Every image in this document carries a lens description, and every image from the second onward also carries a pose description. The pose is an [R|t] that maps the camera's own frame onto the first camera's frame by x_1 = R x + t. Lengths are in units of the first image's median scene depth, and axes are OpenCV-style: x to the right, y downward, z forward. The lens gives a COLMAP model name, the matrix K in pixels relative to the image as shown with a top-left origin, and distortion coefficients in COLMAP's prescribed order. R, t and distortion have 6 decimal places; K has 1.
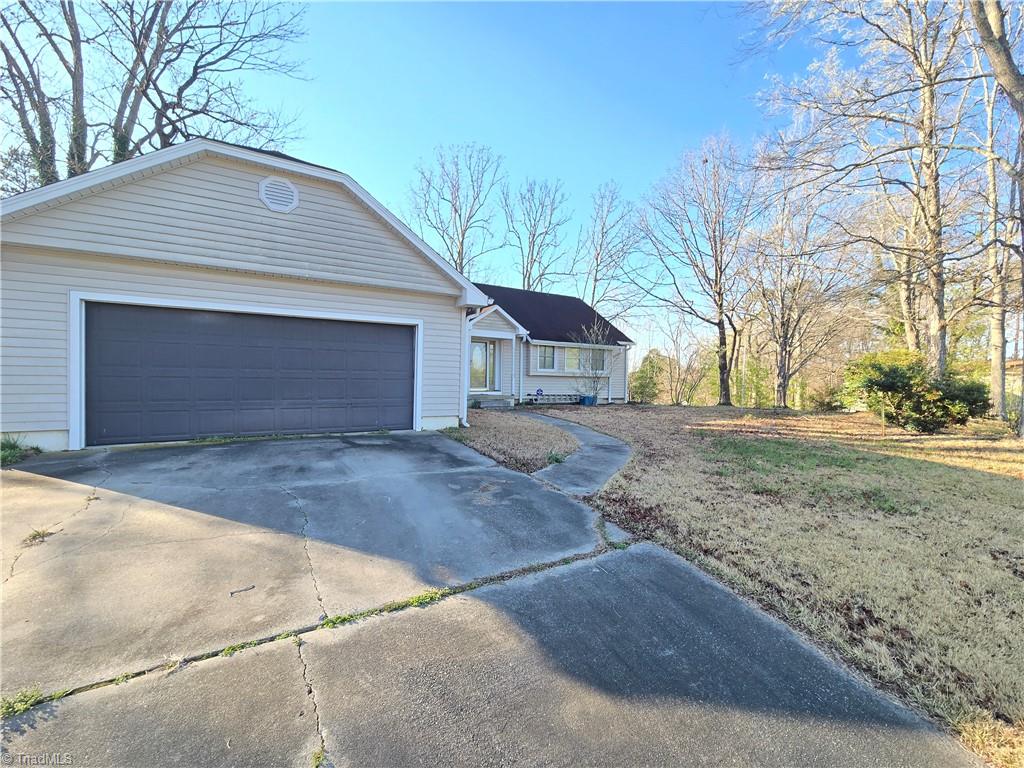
lens RADIAL K [[418.6, 0, 512.0], [0, 418.6, 384.9], [0, 0, 1]] dist [0.003865, -0.000691]
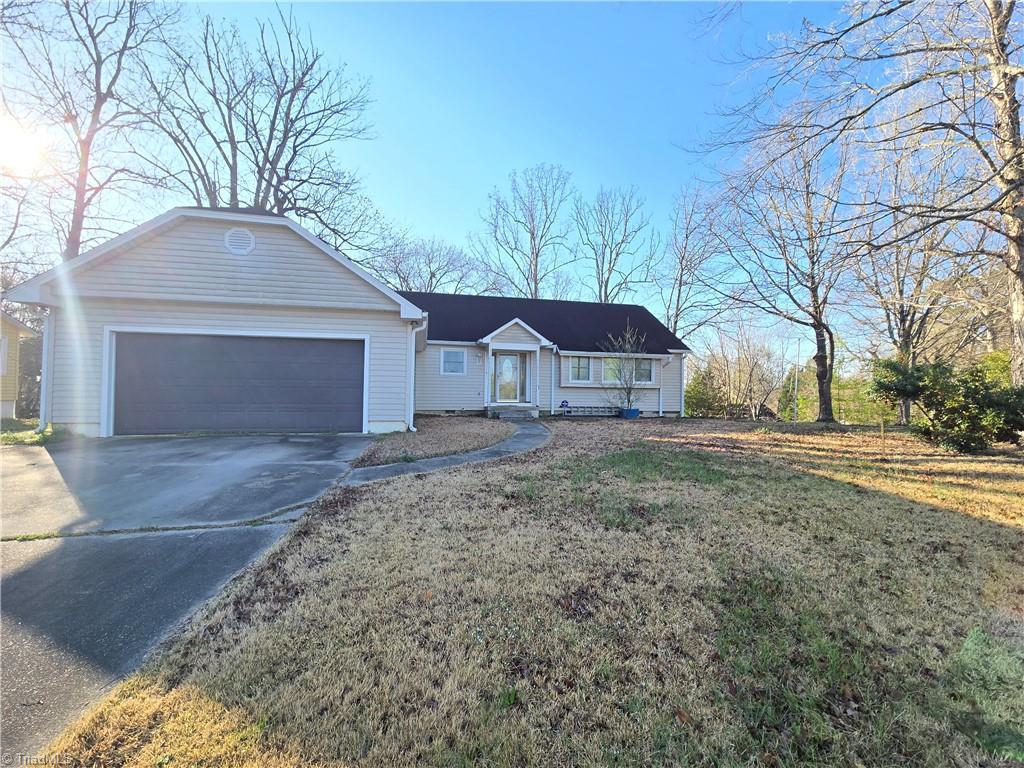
lens RADIAL K [[418.6, 0, 512.0], [0, 418.6, 384.2], [0, 0, 1]] dist [0.003865, -0.000691]
pose [[0.950429, -0.012892, -0.310673, 0.251892], [-0.000040, 0.999135, -0.041585, 0.012594], [0.310940, 0.039536, 0.949607, 0.028471]]
